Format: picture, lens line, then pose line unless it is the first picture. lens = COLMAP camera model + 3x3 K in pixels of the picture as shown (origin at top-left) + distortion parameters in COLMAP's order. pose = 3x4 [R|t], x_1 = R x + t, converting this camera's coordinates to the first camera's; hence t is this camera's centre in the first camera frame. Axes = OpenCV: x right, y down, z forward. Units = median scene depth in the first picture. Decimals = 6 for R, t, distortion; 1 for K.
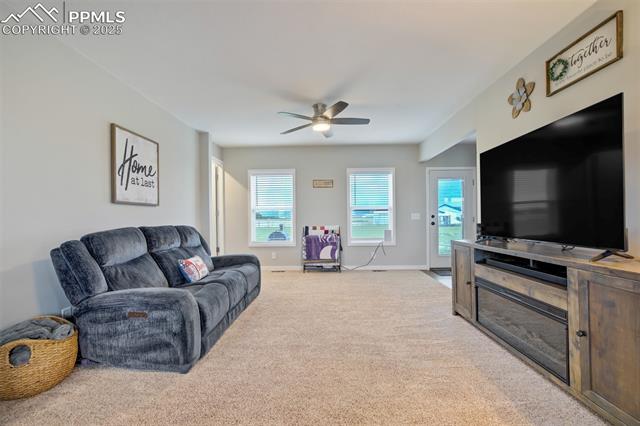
lens RADIAL K [[295.5, 0, 313.2], [0, 295.5, 211.8], [0, 0, 1]] dist [-0.035416, 0.011677]
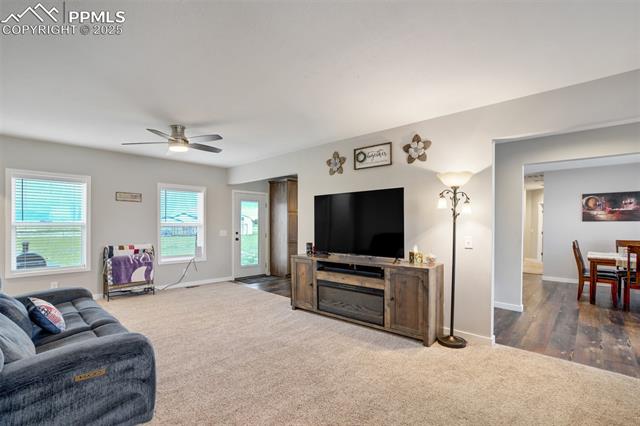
lens RADIAL K [[295.5, 0, 318.8], [0, 295.5, 214.3], [0, 0, 1]] dist [-0.035416, 0.011677]
pose [[0.667977, 0.037522, 0.743235, -0.568028], [-0.019714, 0.999270, -0.032731, -0.061581], [-0.743921, 0.007212, 0.668229, -0.020350]]
